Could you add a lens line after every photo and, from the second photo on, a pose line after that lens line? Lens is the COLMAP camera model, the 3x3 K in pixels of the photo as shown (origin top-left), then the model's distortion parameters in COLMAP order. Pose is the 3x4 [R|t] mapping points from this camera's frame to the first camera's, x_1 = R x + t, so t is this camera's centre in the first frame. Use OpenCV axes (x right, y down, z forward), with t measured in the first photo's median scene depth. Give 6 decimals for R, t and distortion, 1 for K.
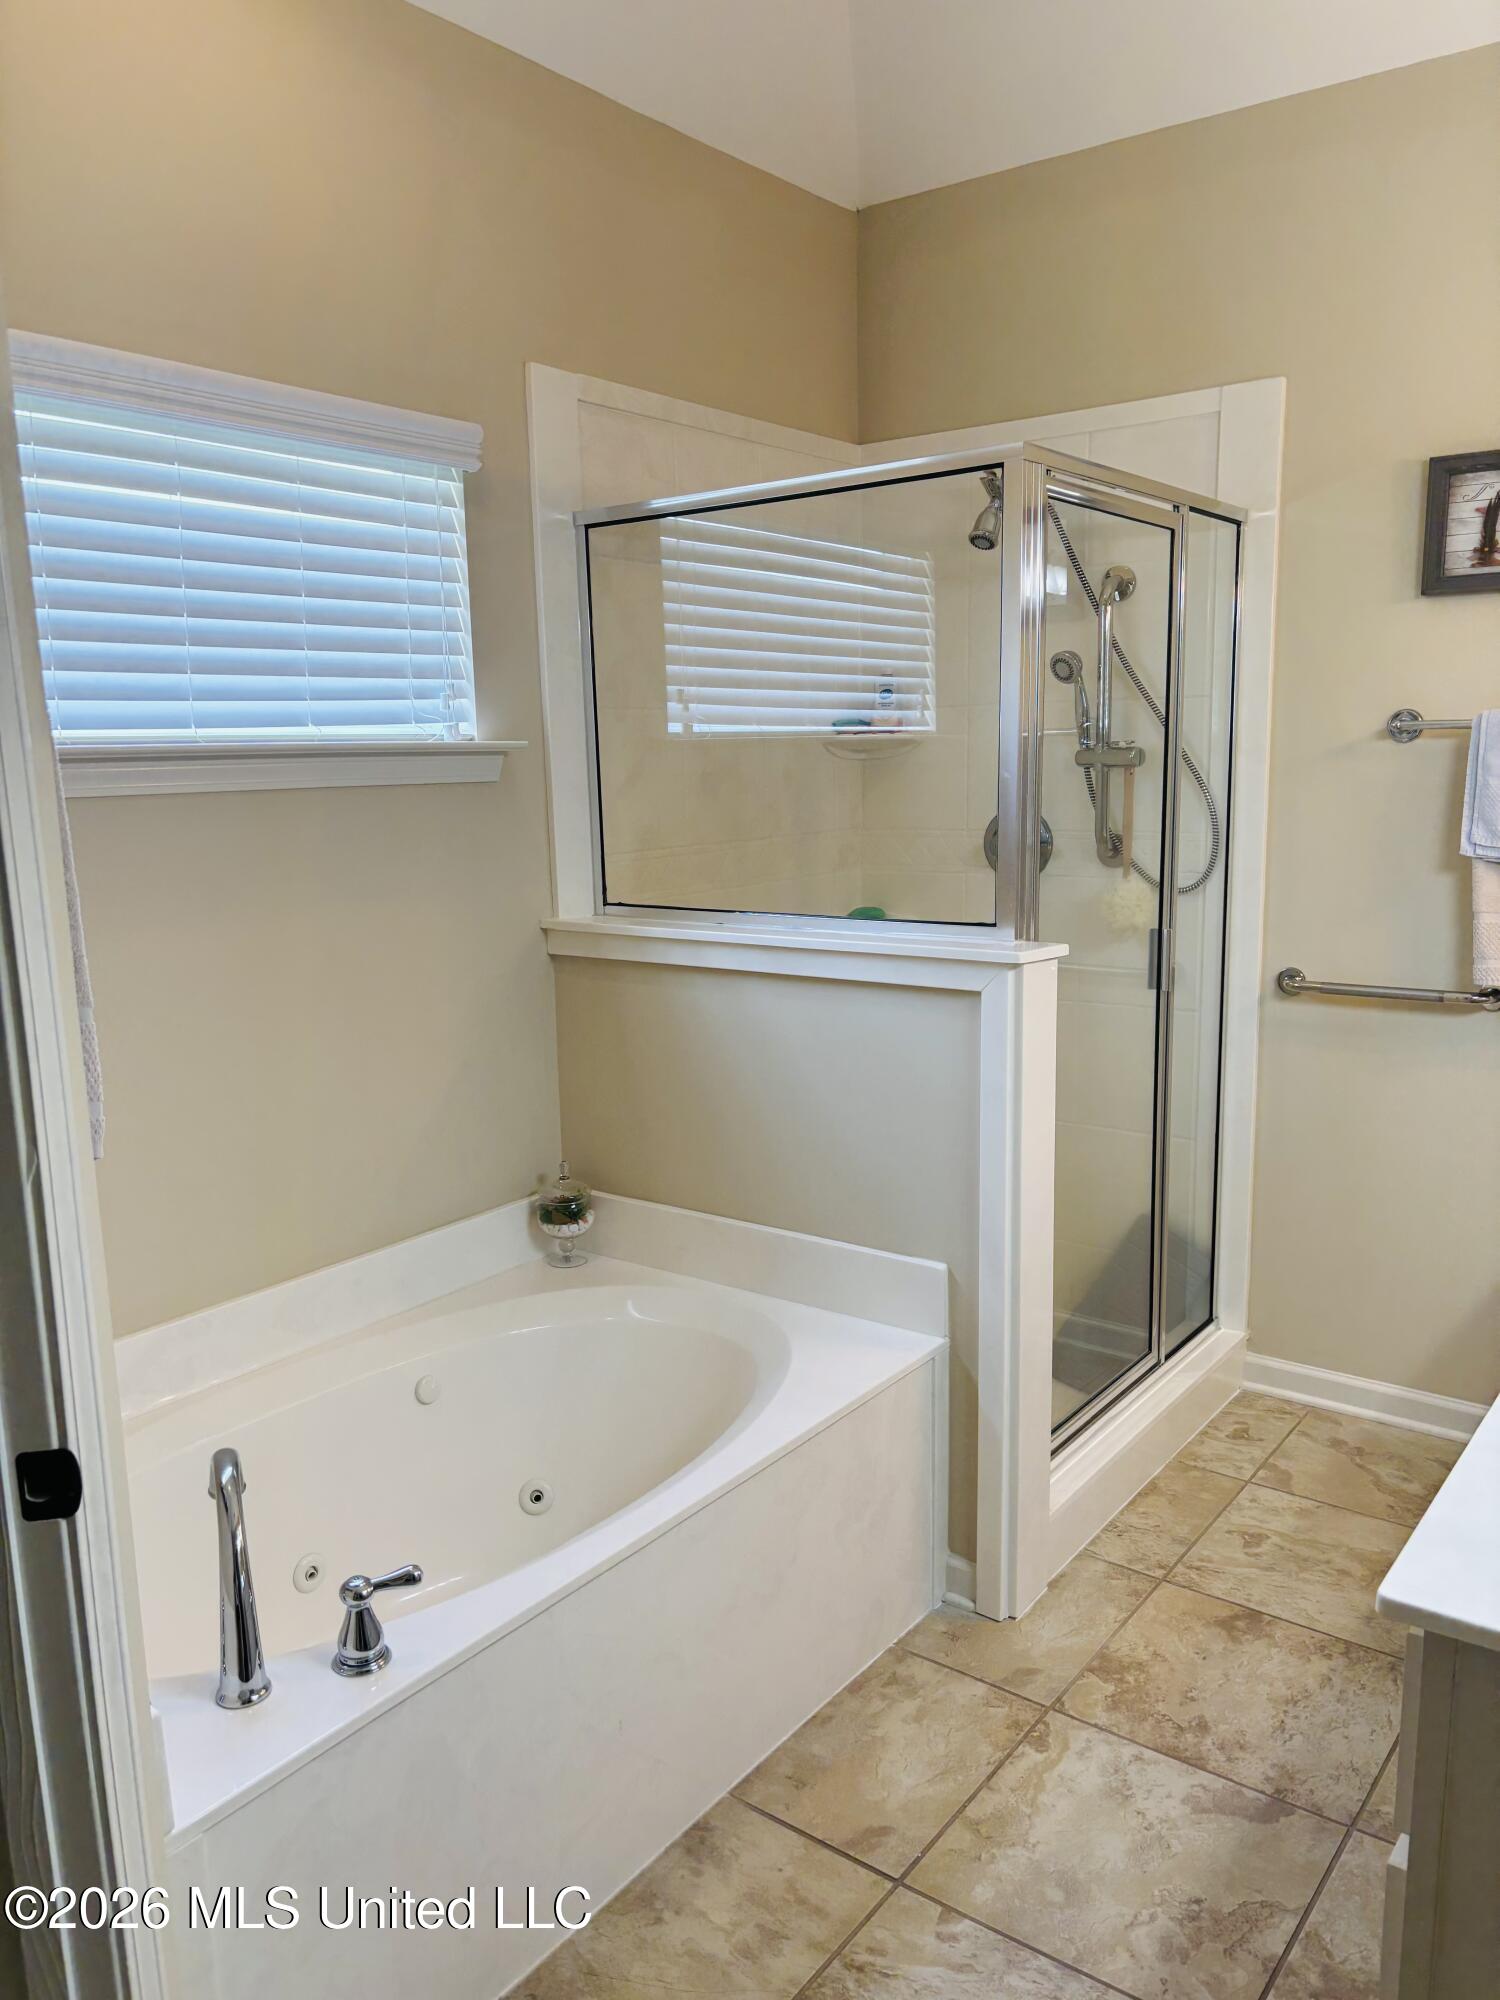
lens RADIAL K [[1529.3, 0, 750.5], [0, 1529.3, 1002.6], [0, 0, 1]] dist [0.043757, -0.057581]
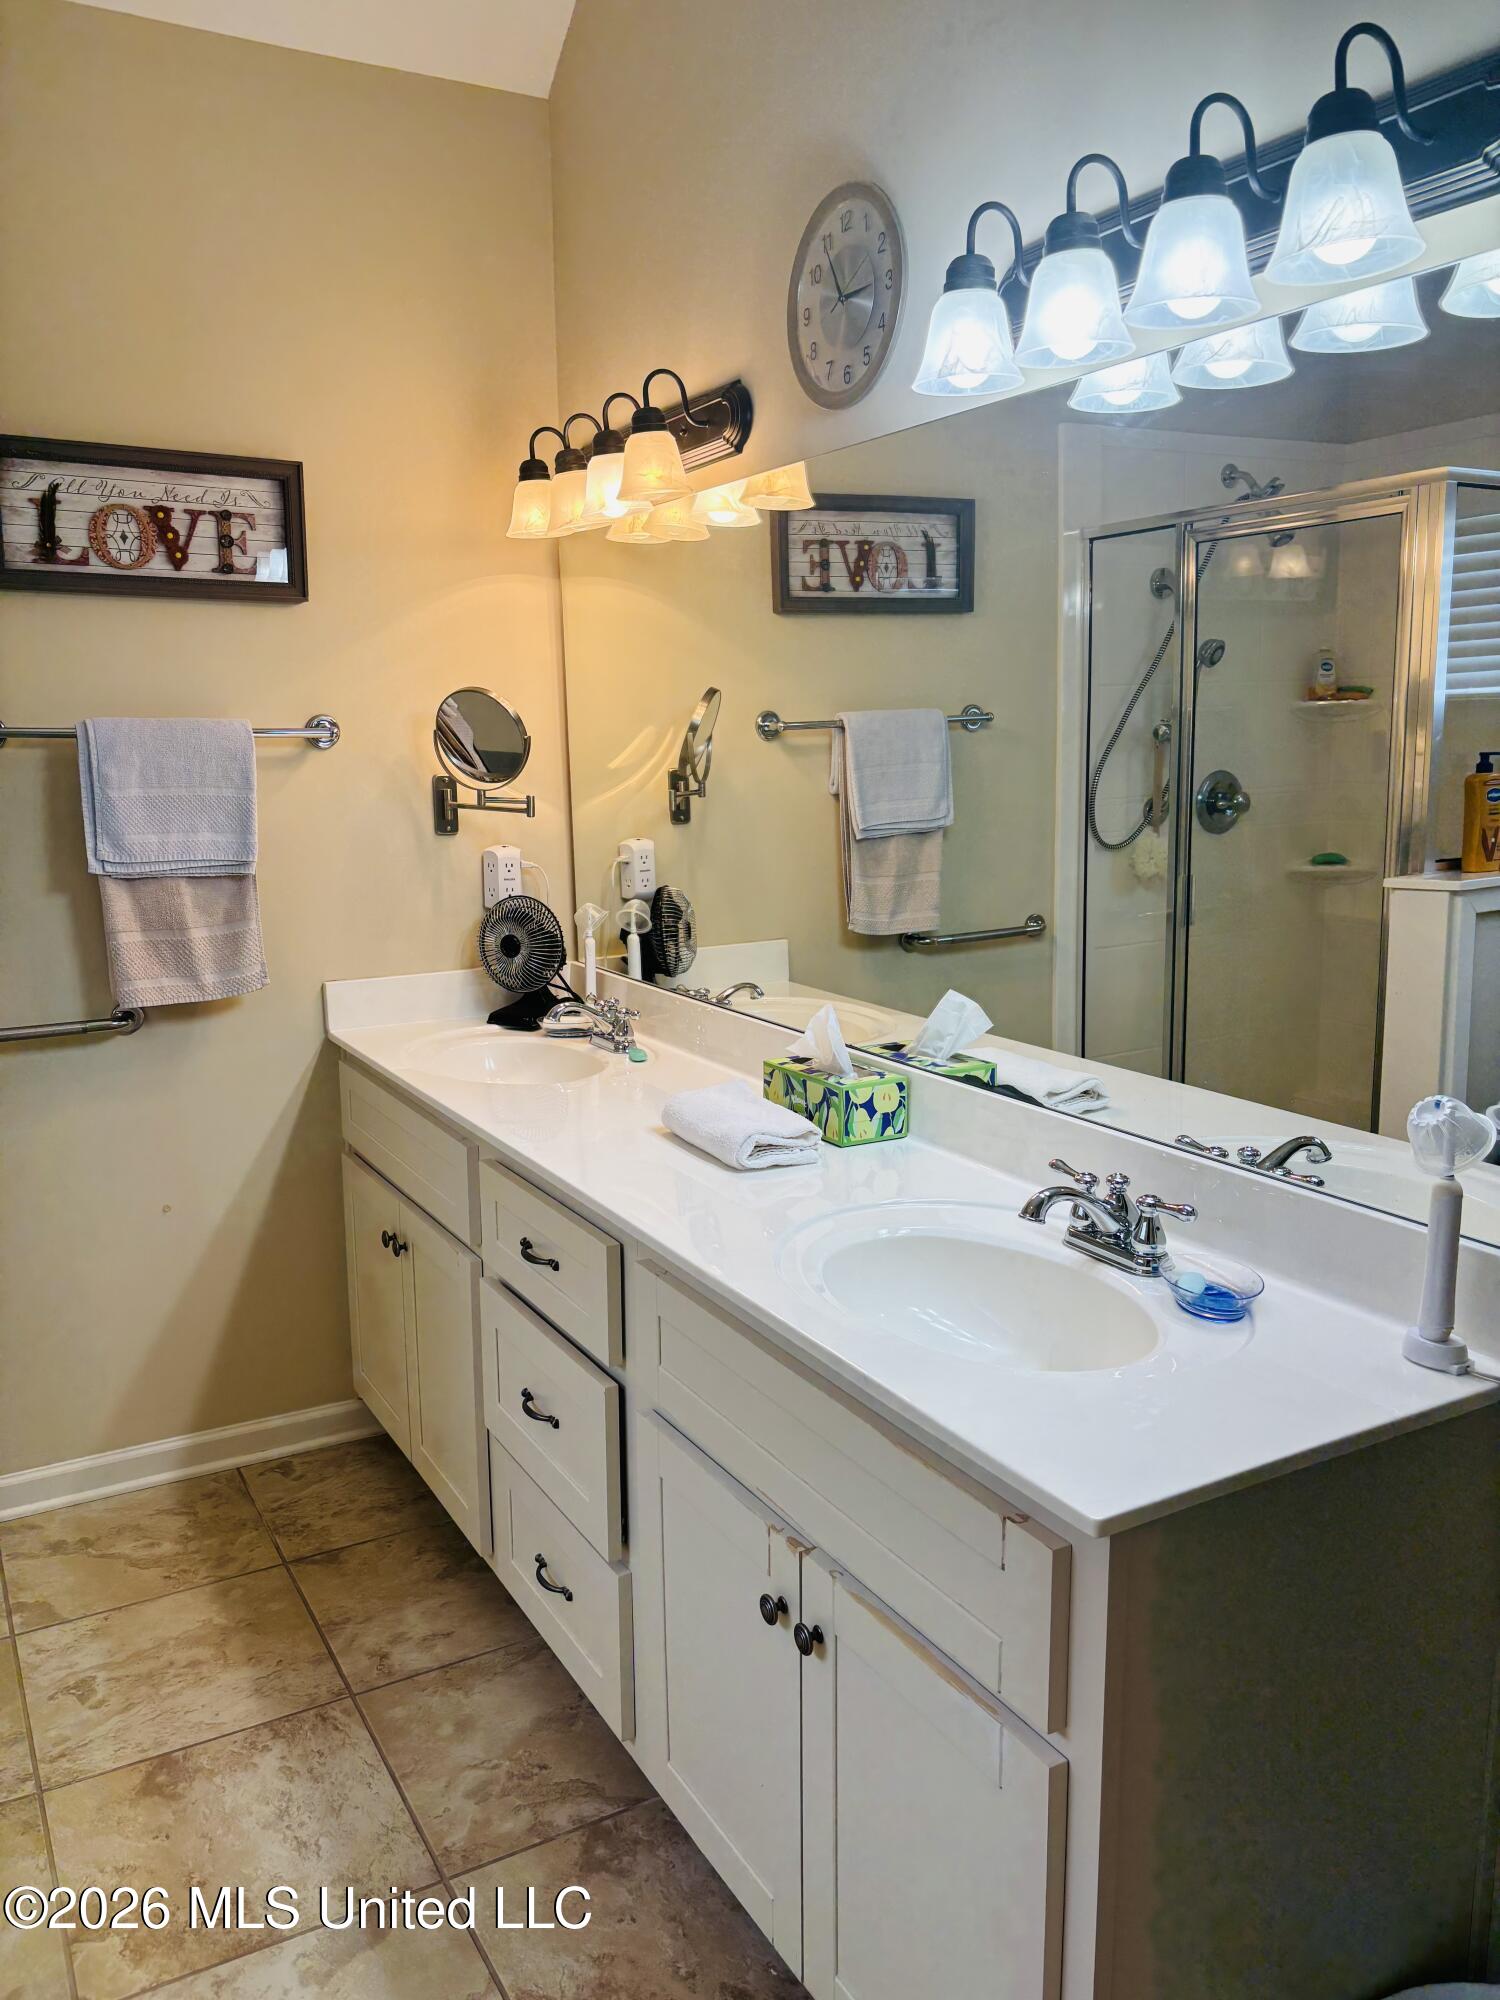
lens RADIAL K [[1529.3, 0, 745.1], [0, 1529.3, 996.1], [0, 0, 1]] dist [0.043757, -0.057581]
pose [[0.417026, -0.148279, 0.896717, -0.233892], [0.161558, 0.982984, 0.087410, -0.043601], [-0.894420, 0.108420, 0.433886, 0.270811]]
